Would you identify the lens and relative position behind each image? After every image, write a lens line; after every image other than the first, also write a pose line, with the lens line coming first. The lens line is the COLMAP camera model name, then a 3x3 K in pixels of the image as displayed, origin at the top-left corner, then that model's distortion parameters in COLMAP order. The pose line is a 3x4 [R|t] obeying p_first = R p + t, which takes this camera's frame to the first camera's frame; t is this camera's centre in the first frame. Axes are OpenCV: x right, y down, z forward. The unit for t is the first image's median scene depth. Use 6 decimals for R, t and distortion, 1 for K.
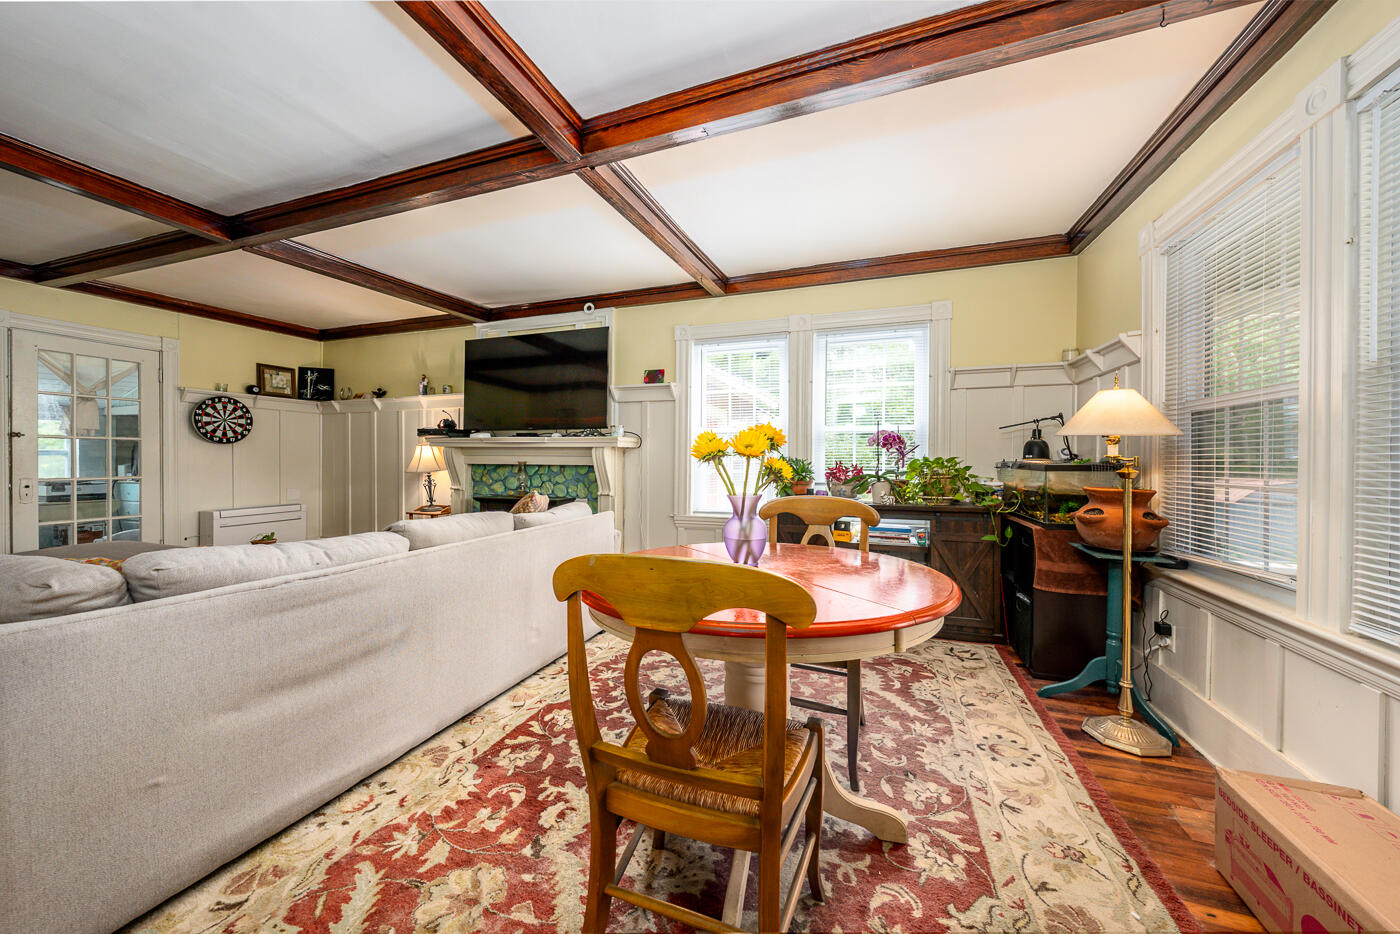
lens RADIAL K [[481.6, 0, 701.6], [0, 481.6, 459.4], [0, 0, 1]] dist [0.005583, -0.000081]
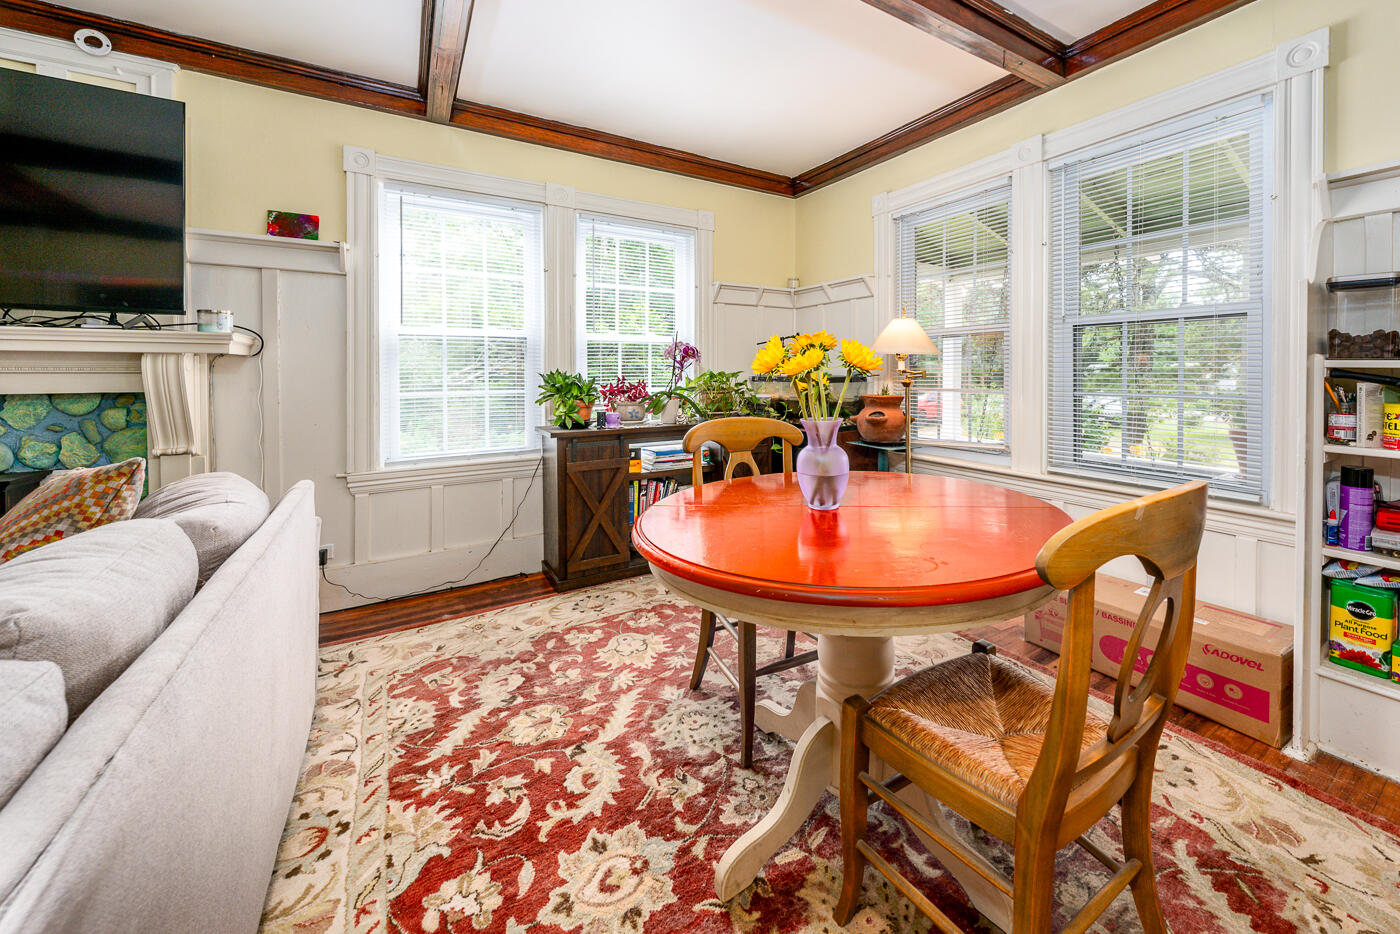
lens RADIAL K [[551.3, 0, 745.9], [0, 551.3, 376.6], [0, 0, 1]] dist [0.000017, -0.000132]
pose [[0.609586, -0.010922, 0.792645, -0.266100], [0.008809, 0.999937, 0.007004, -0.001254], [-0.792671, 0.002713, 0.609643, 0.203111]]
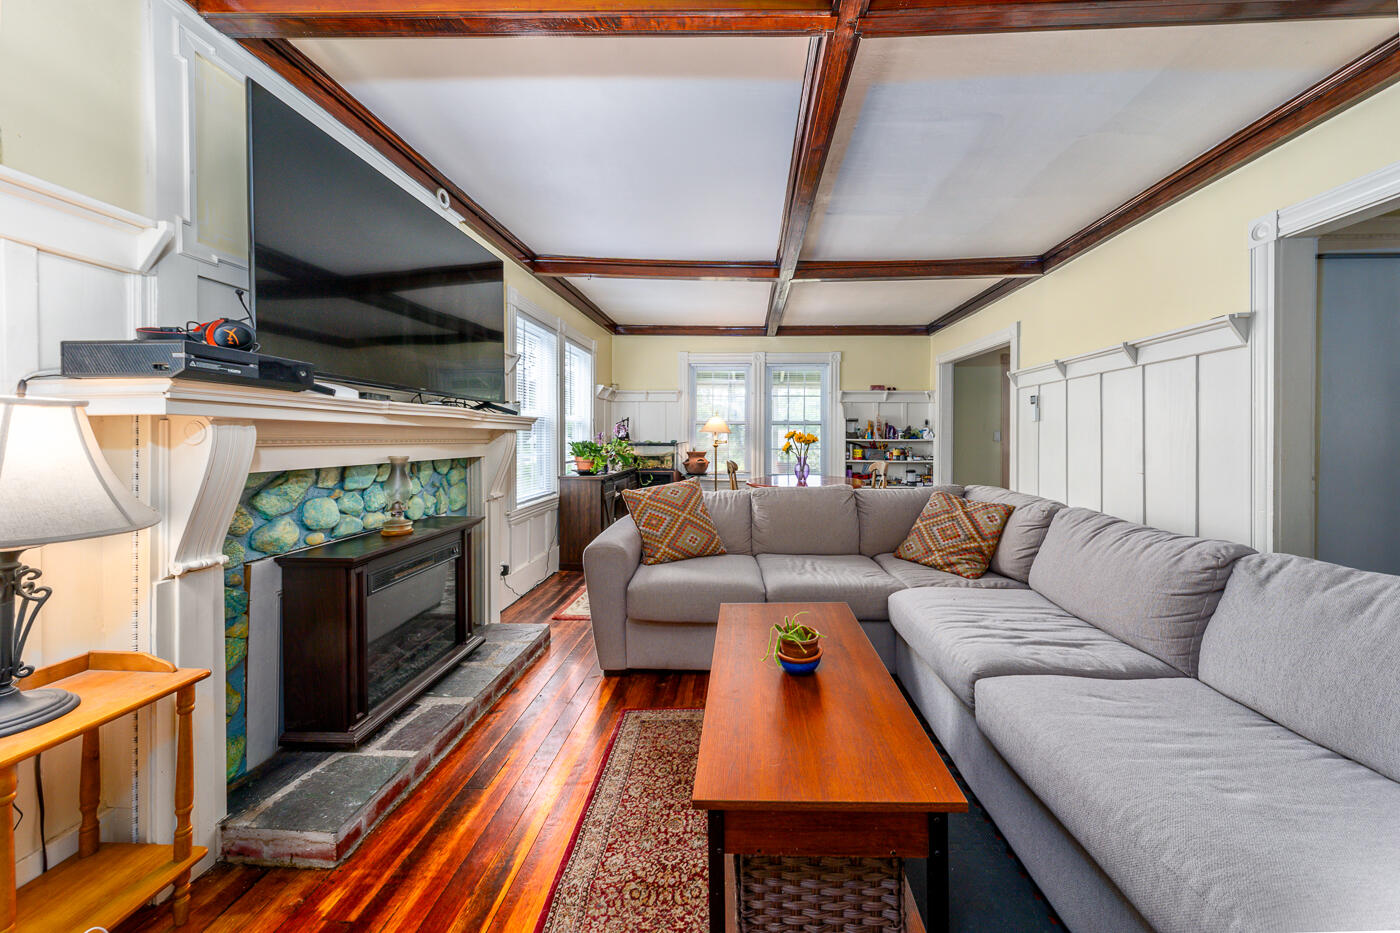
lens RADIAL K [[481.6, 0, 739.3], [0, 481.6, 439.9], [0, 0, 1]] dist [0.005583, -0.000081]
pose [[-0.304928, -0.009691, 0.952326, -0.900787], [0.000850, 0.999945, 0.010447, -0.016972], [-0.952375, 0.003996, -0.304903, 0.809154]]
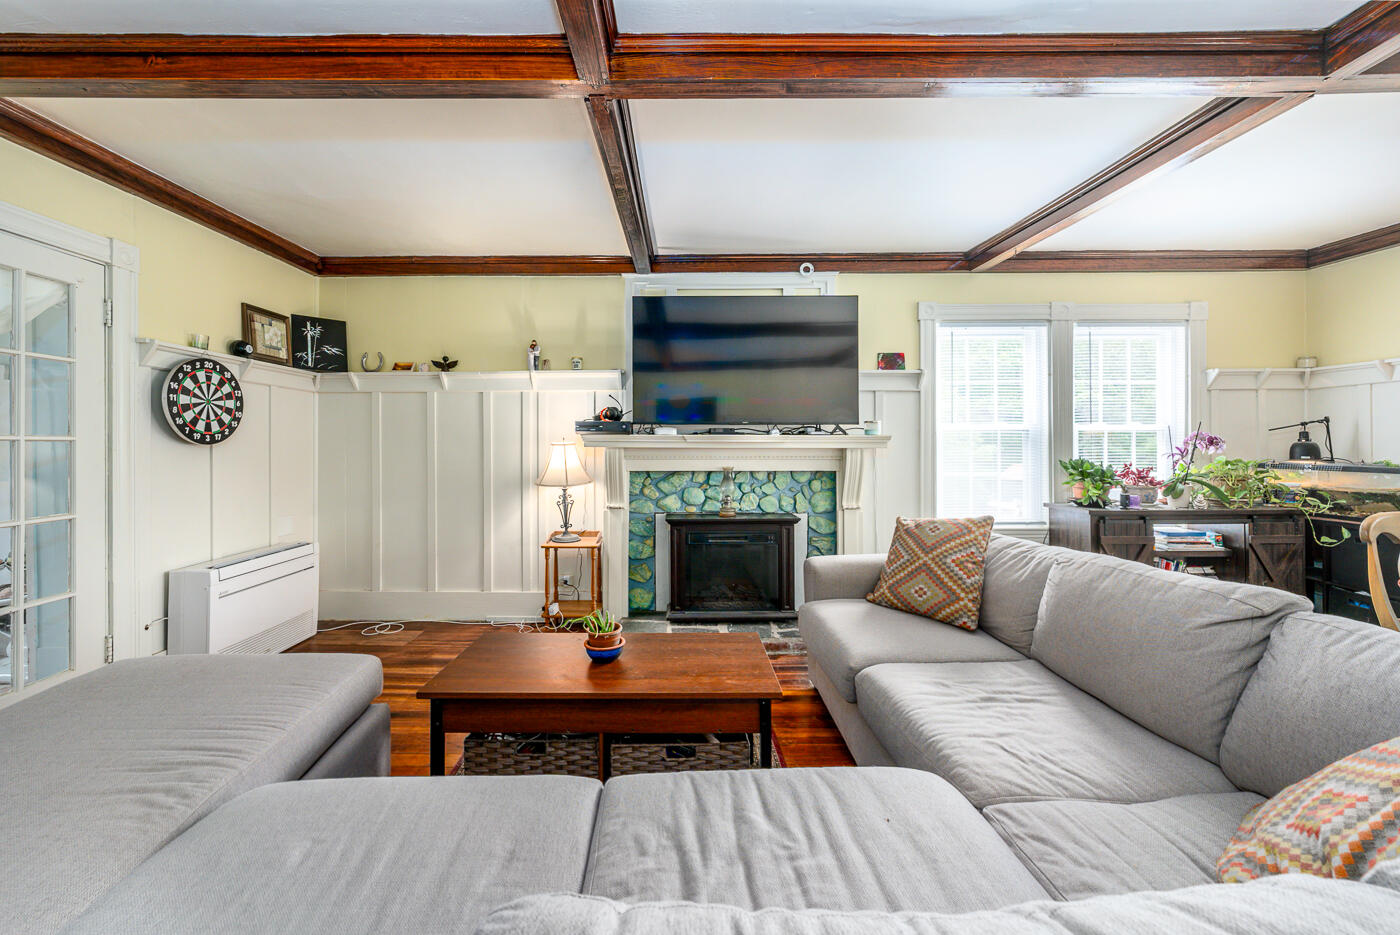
lens RADIAL K [[517.1, 0, 681.7], [0, 517.1, 442.0], [0, 0, 1]] dist [0.001068, 0.000102]
pose [[0.944161, -0.002862, 0.329472, -0.683711], [0.006208, 0.999939, -0.009103, -0.027030], [-0.329426, 0.010640, 0.944121, 0.270945]]
